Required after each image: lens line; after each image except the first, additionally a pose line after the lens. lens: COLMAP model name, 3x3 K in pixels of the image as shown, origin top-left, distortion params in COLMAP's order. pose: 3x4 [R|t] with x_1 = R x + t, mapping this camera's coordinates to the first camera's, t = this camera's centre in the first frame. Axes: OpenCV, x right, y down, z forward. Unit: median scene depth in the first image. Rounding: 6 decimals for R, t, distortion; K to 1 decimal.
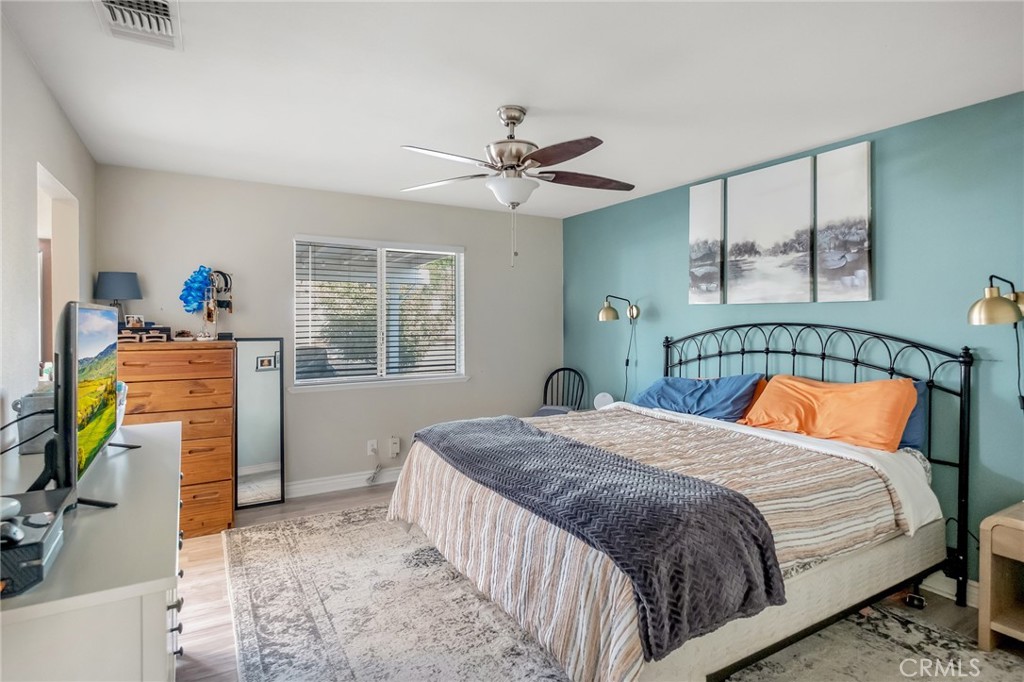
lens RADIAL K [[555.0, 0, 510.2], [0, 555.0, 321.9], [0, 0, 1]] dist [-0.002213, 0.000109]
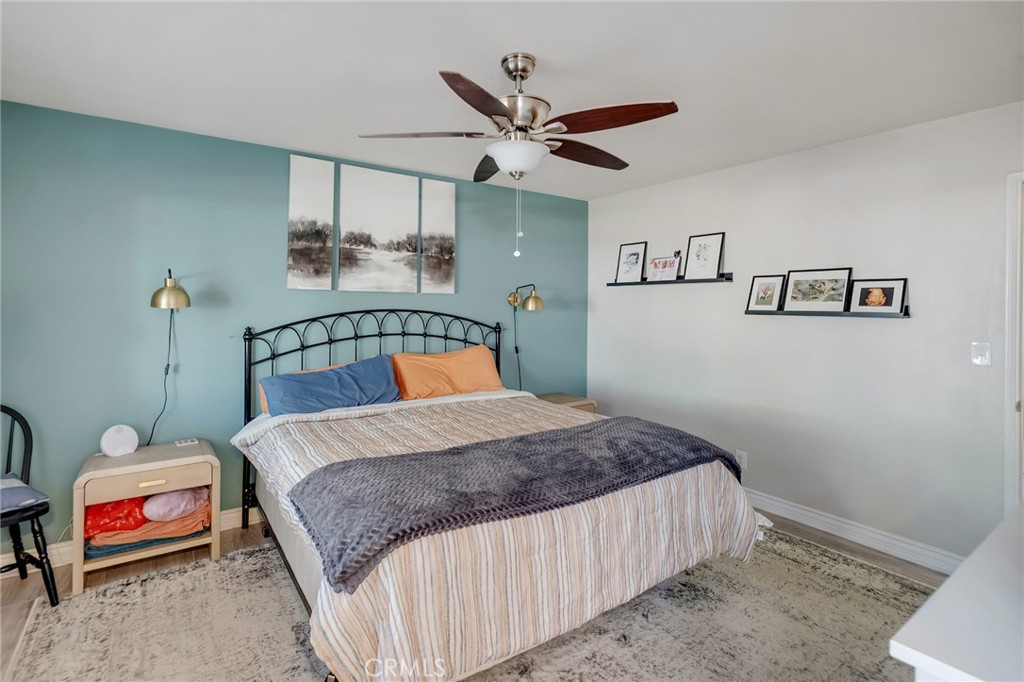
lens RADIAL K [[487.4, 0, 511.4], [0, 487.4, 302.1], [0, 0, 1]] dist [0.001648, 0.000199]
pose [[-0.103618, 0.003232, 0.994612, -0.545073], [-0.005132, 0.999980, -0.003784, -0.010678], [-0.994604, -0.005496, -0.103600, 0.840034]]
